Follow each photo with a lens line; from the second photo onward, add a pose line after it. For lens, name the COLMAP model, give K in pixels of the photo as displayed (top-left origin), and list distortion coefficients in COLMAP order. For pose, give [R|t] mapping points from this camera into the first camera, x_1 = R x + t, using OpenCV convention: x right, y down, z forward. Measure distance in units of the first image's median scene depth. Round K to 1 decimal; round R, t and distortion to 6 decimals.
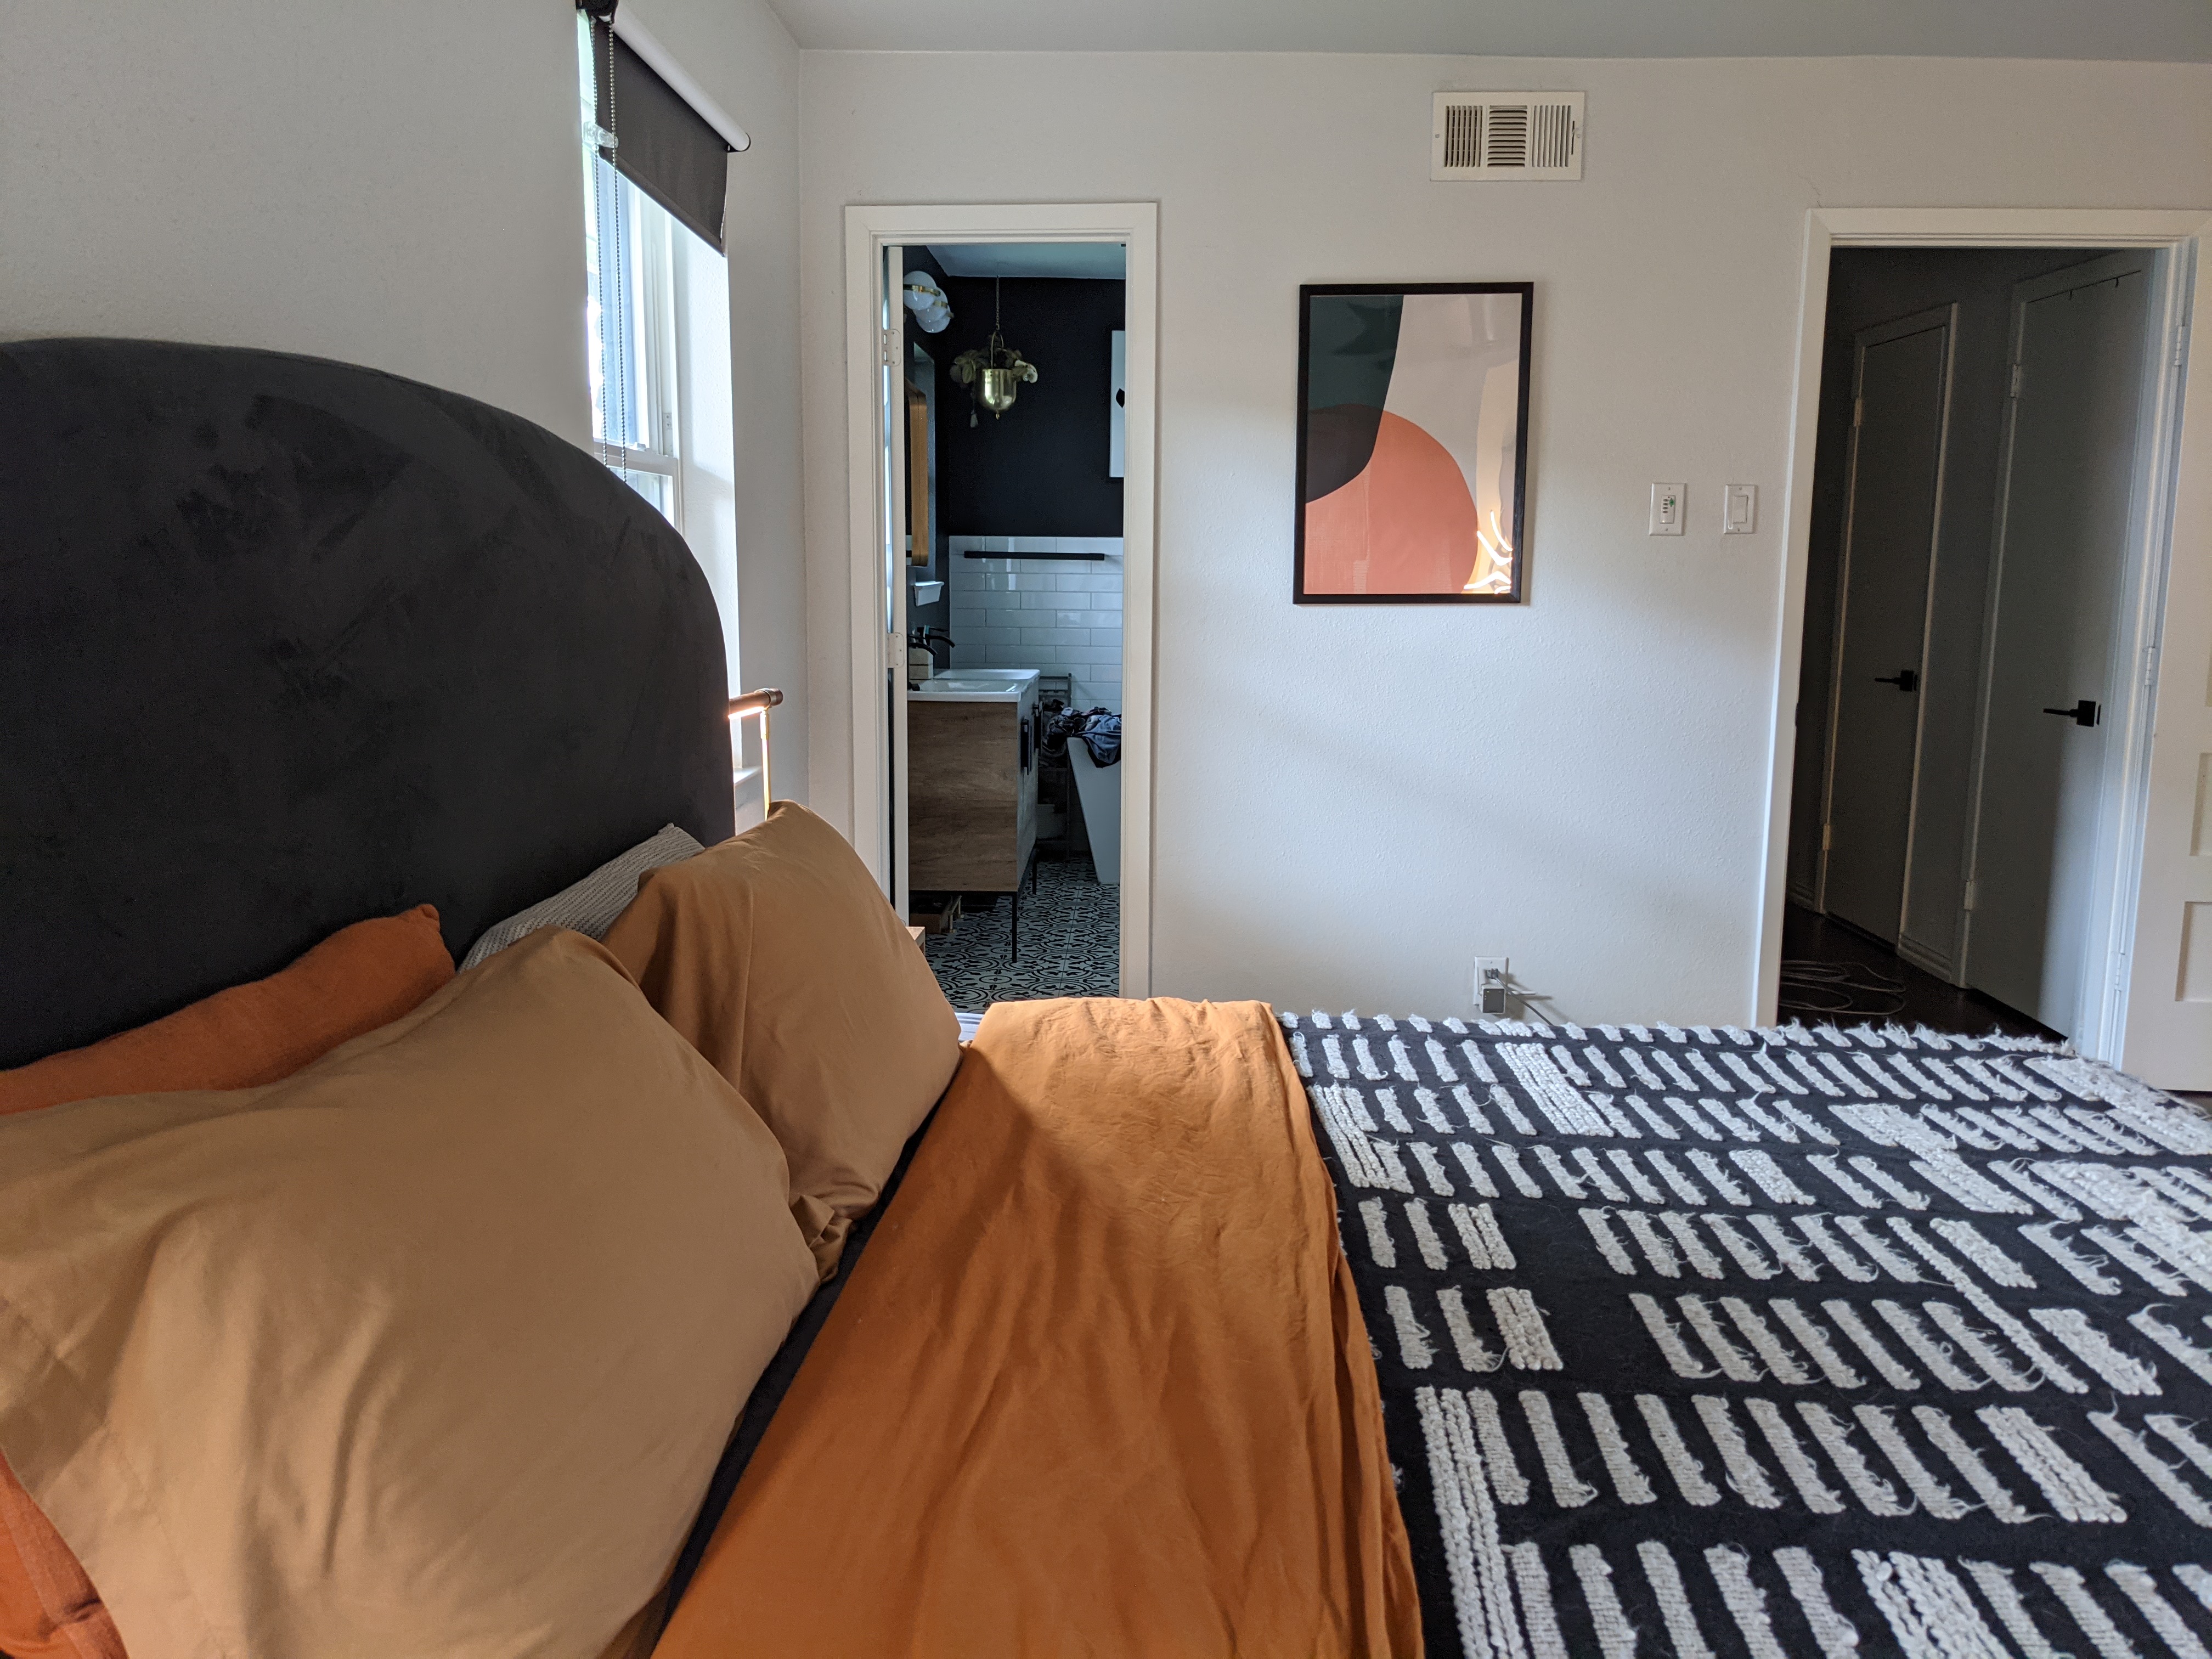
lens RADIAL K [[1727.9, 0, 1069.4], [0, 1727.9, 838.4], [0, 0, 1]] dist [0.049975, -0.086156]
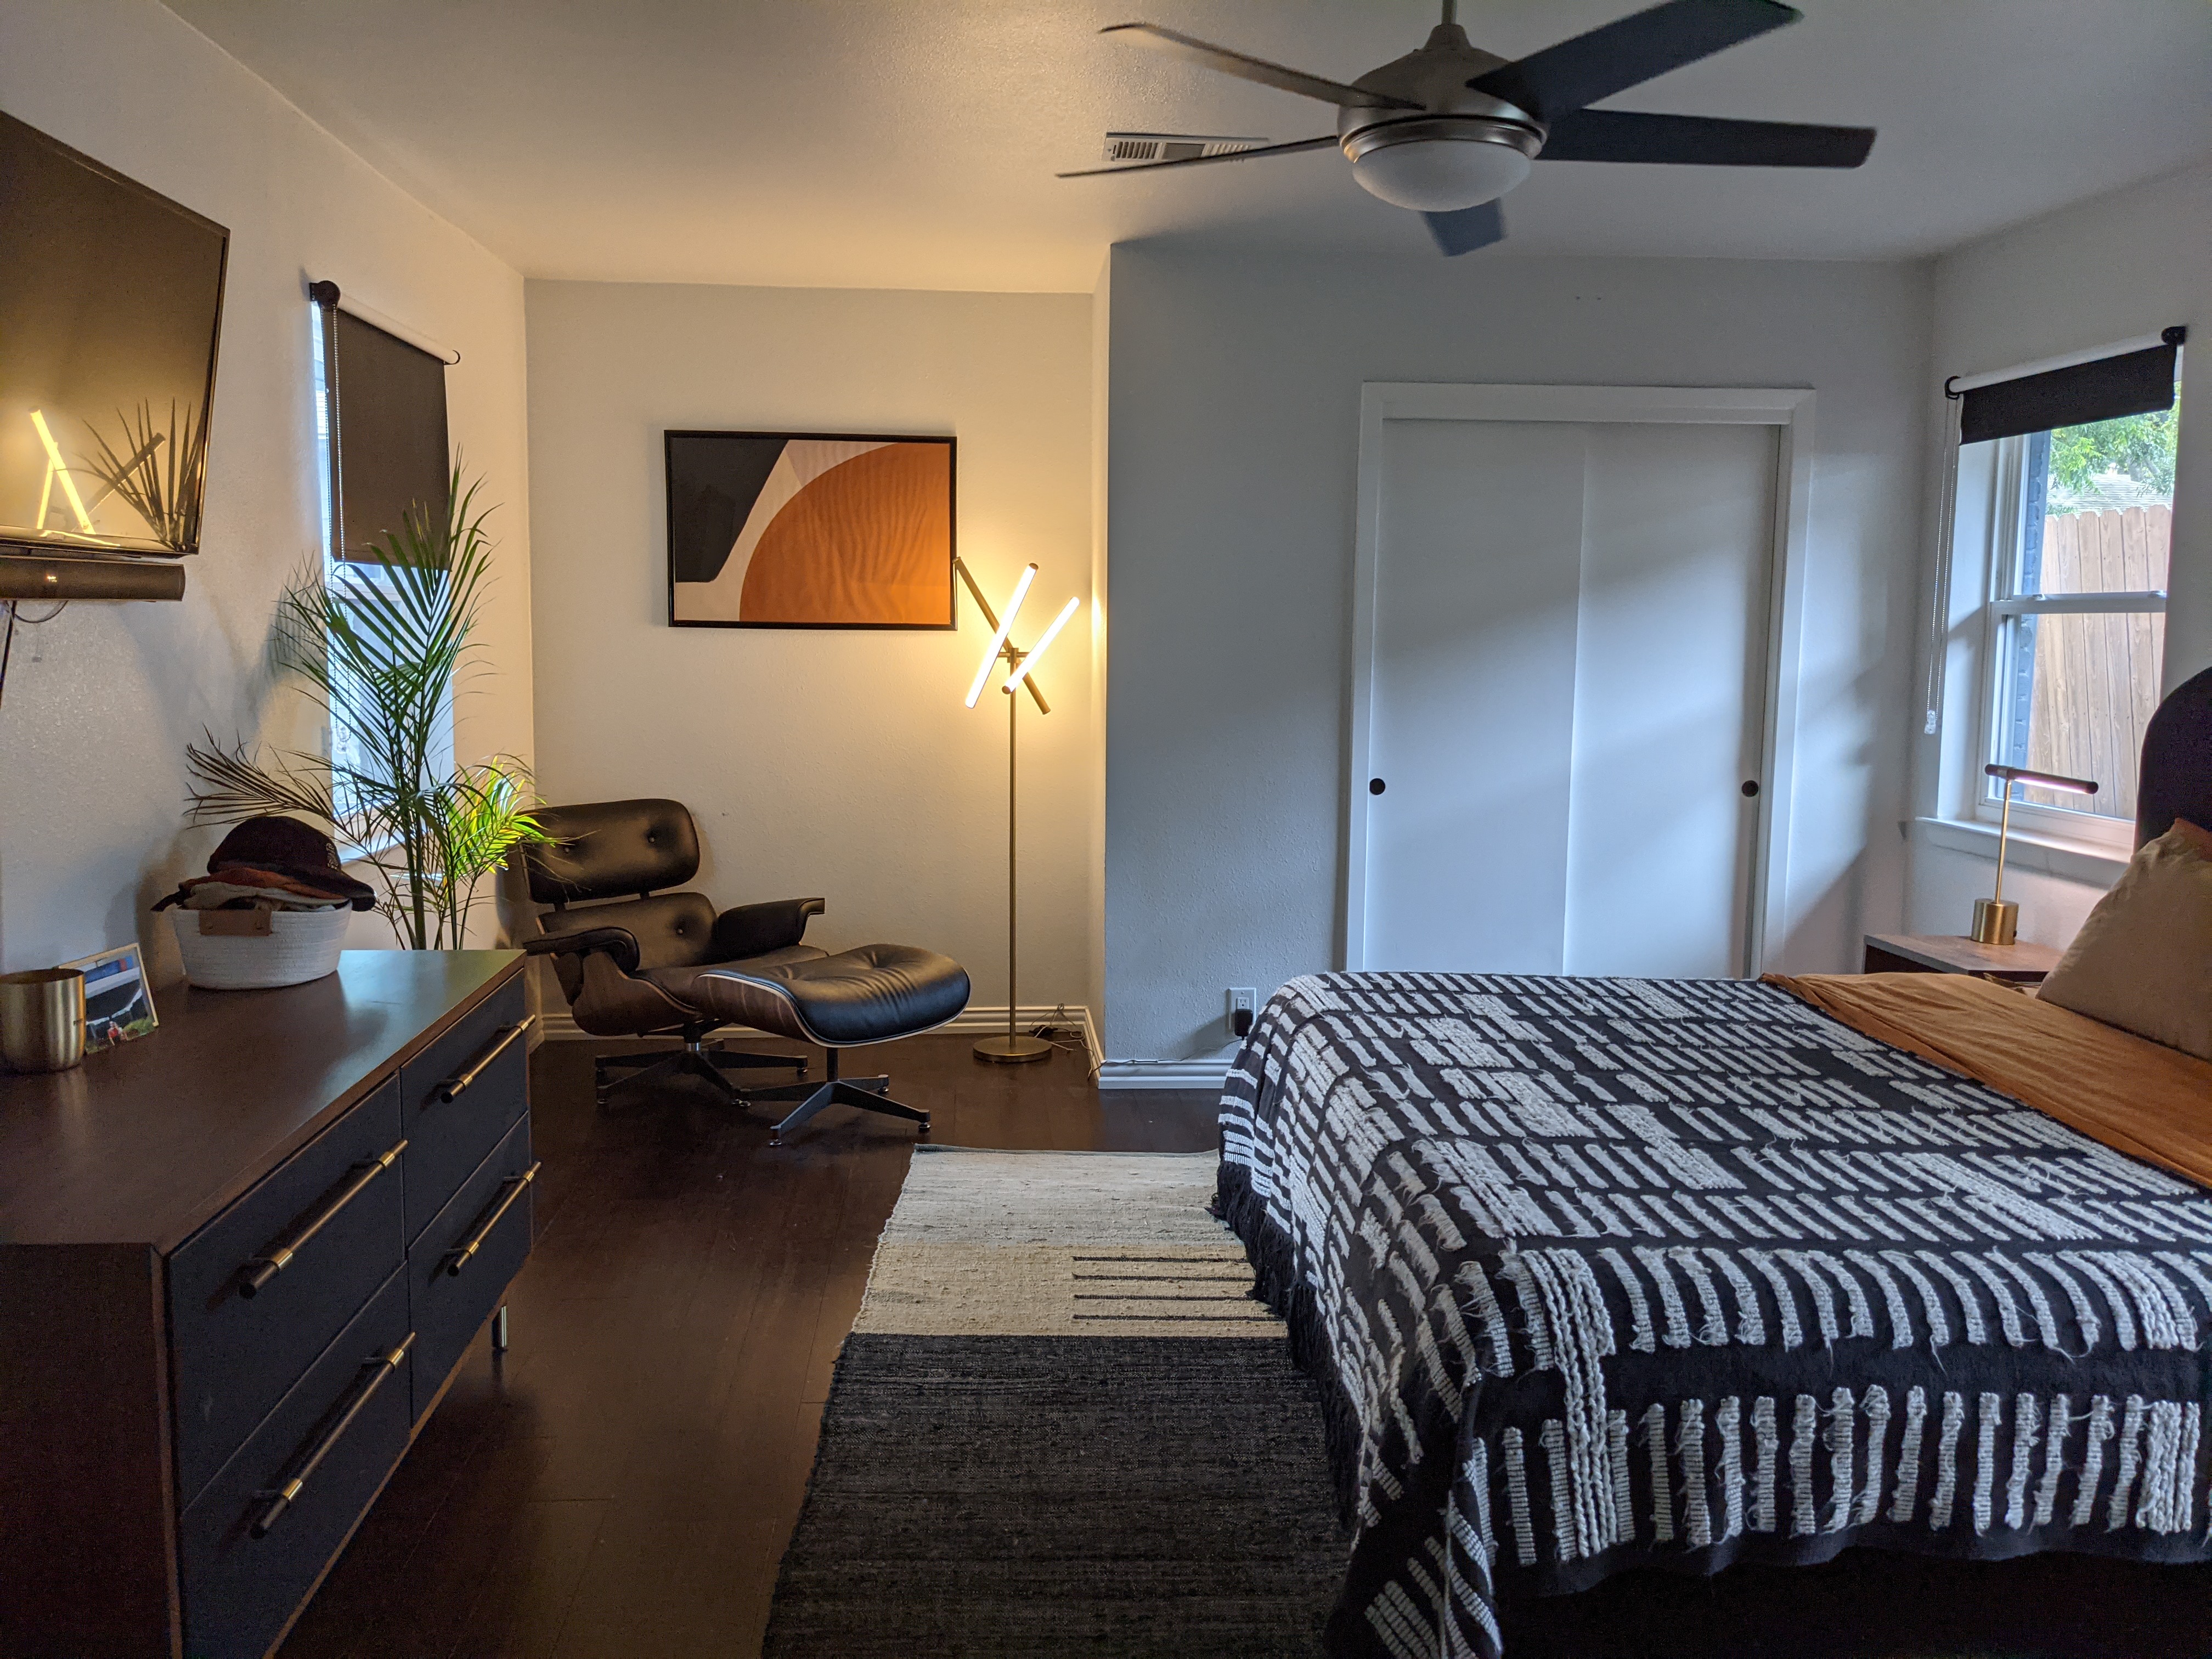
lens RADIAL K [[1727.9, 0, 1093.7], [0, 1727.9, 792.6], [0, 0, 1]] dist [0.049975, -0.086156]
pose [[-0.992990, -0.001500, -0.118185, 0.877540], [-0.030924, 0.968385, 0.247537, -0.319293], [0.114078, 0.249457, -0.961643, 1.747692]]
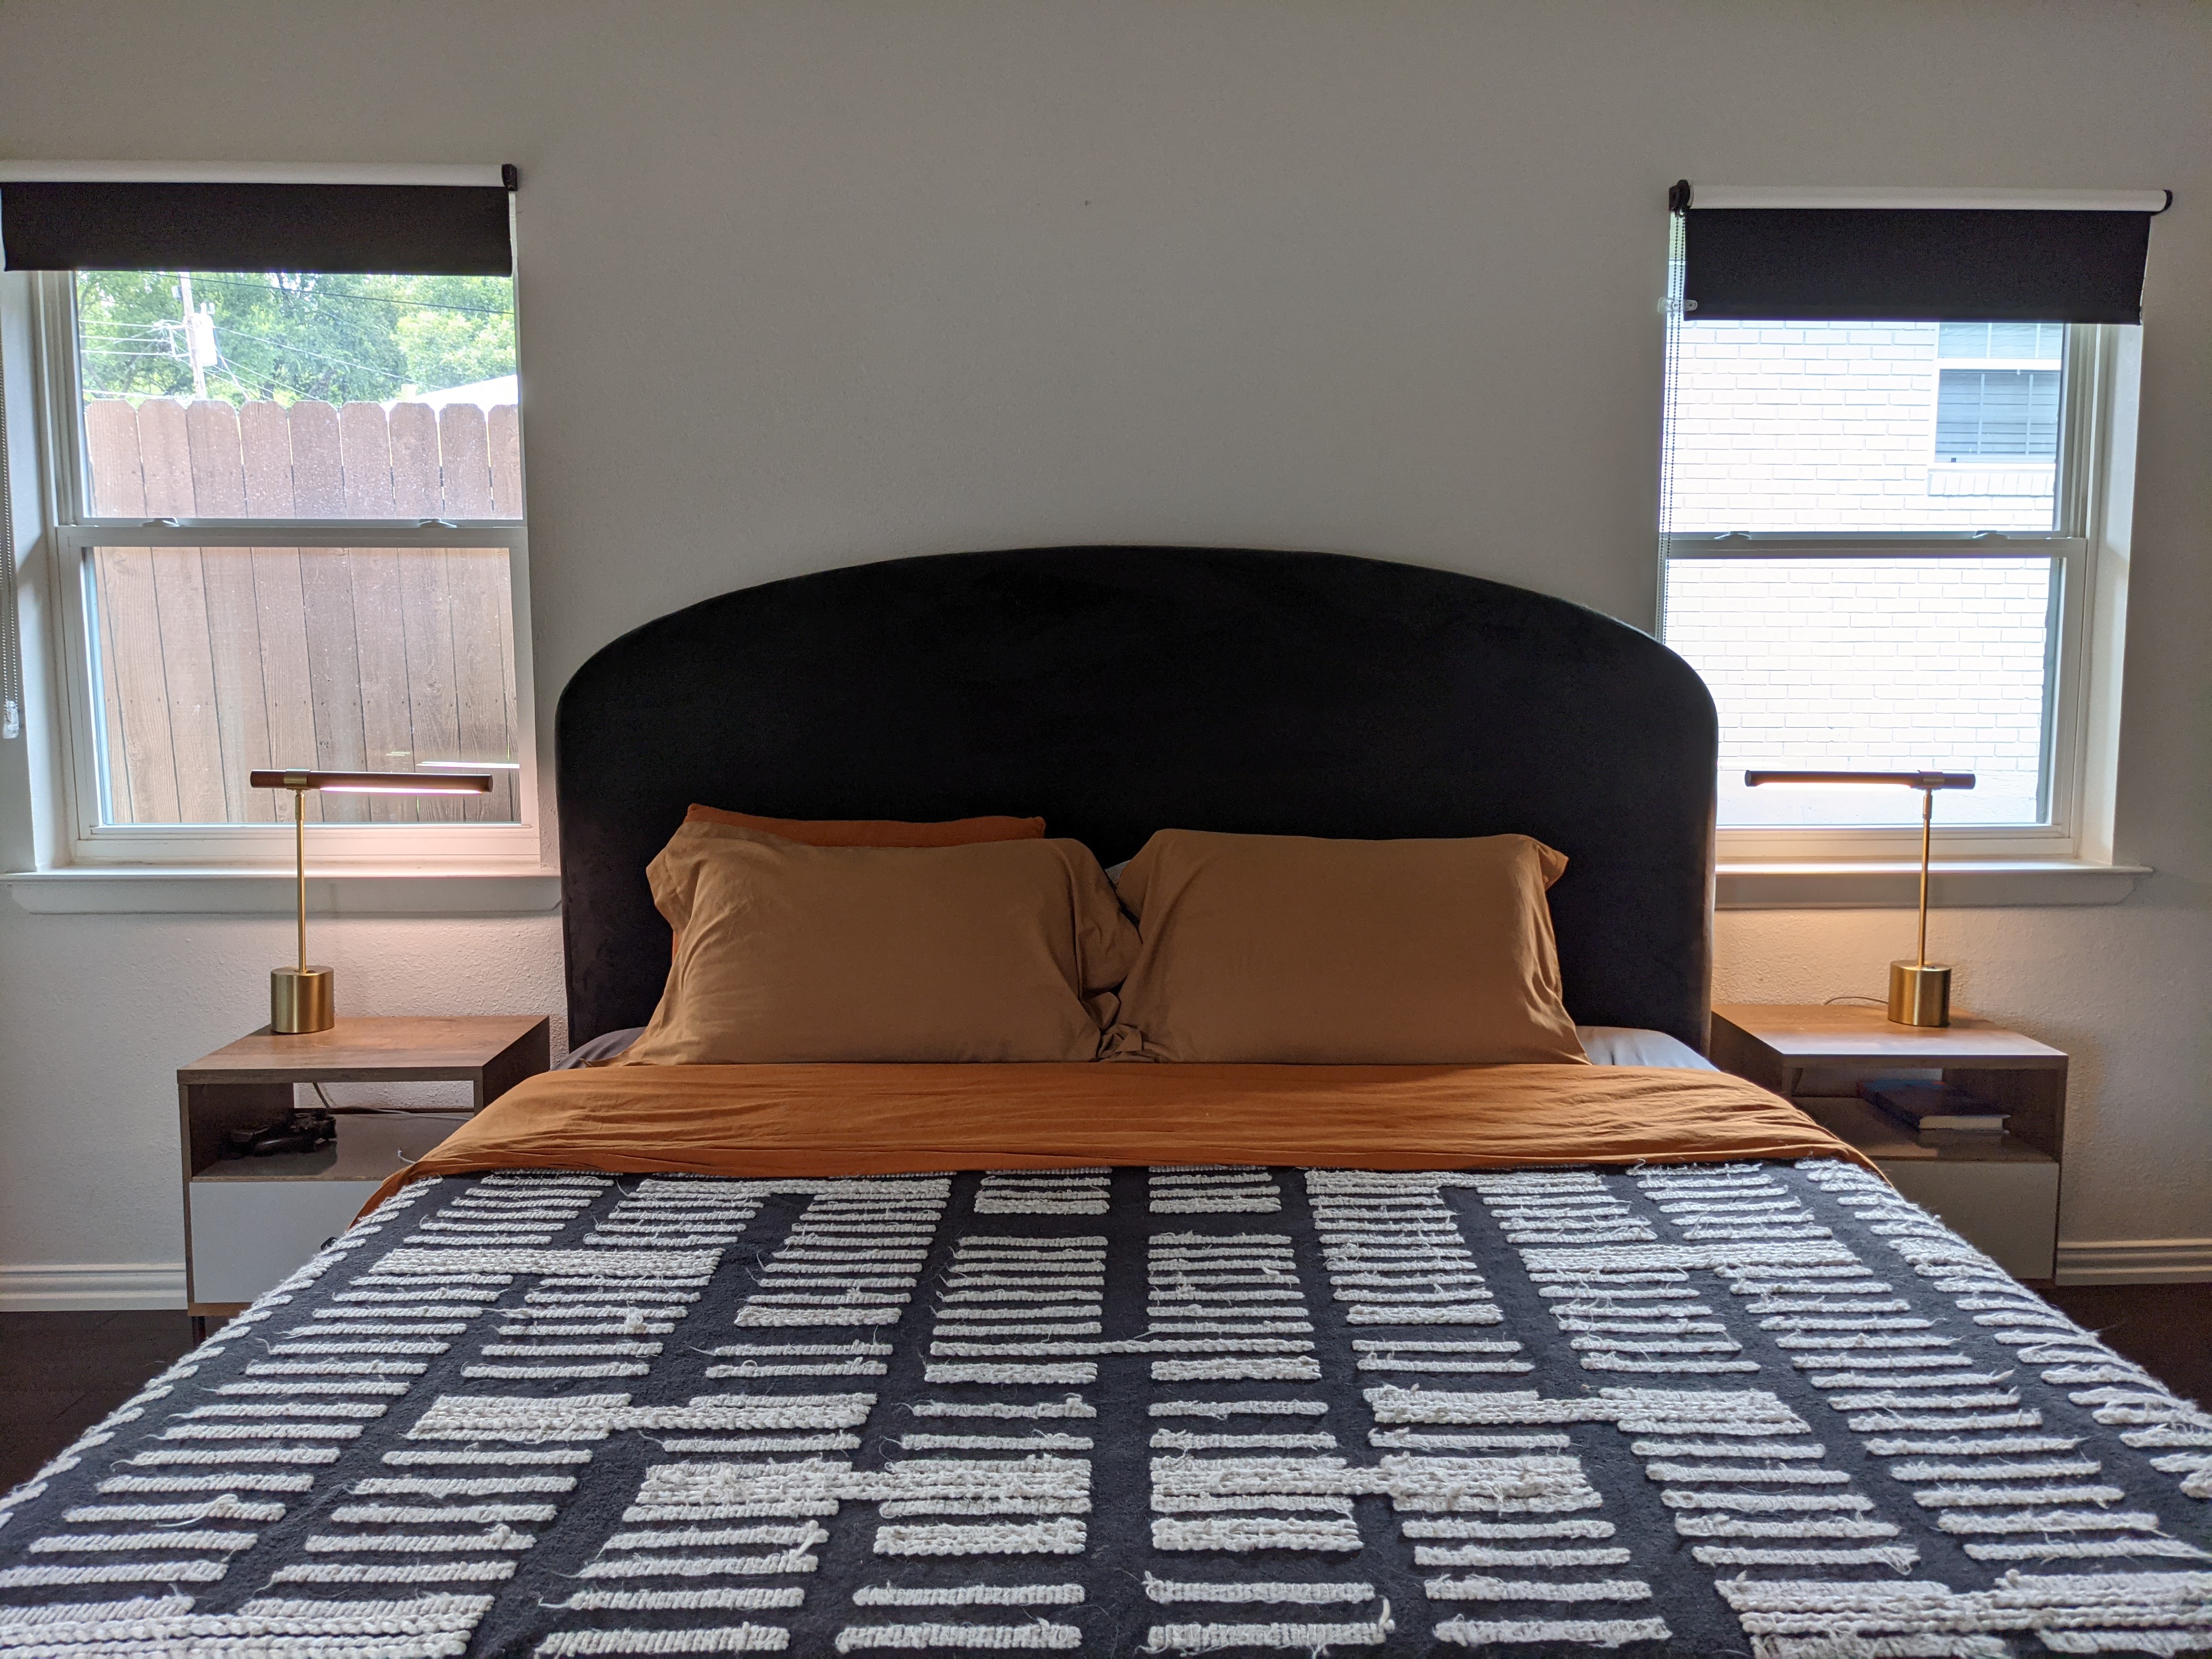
lens RADIAL K [[1727.9, 0, 1106.5], [0, 1727.9, 829.8], [0, 0, 1]] dist [0.049975, -0.086156]
pose [[0.087642, 0.116393, -0.989329, 0.989250], [-0.157598, 0.982263, 0.101600, -0.099181], [0.983607, 0.147012, 0.104431, 0.538346]]
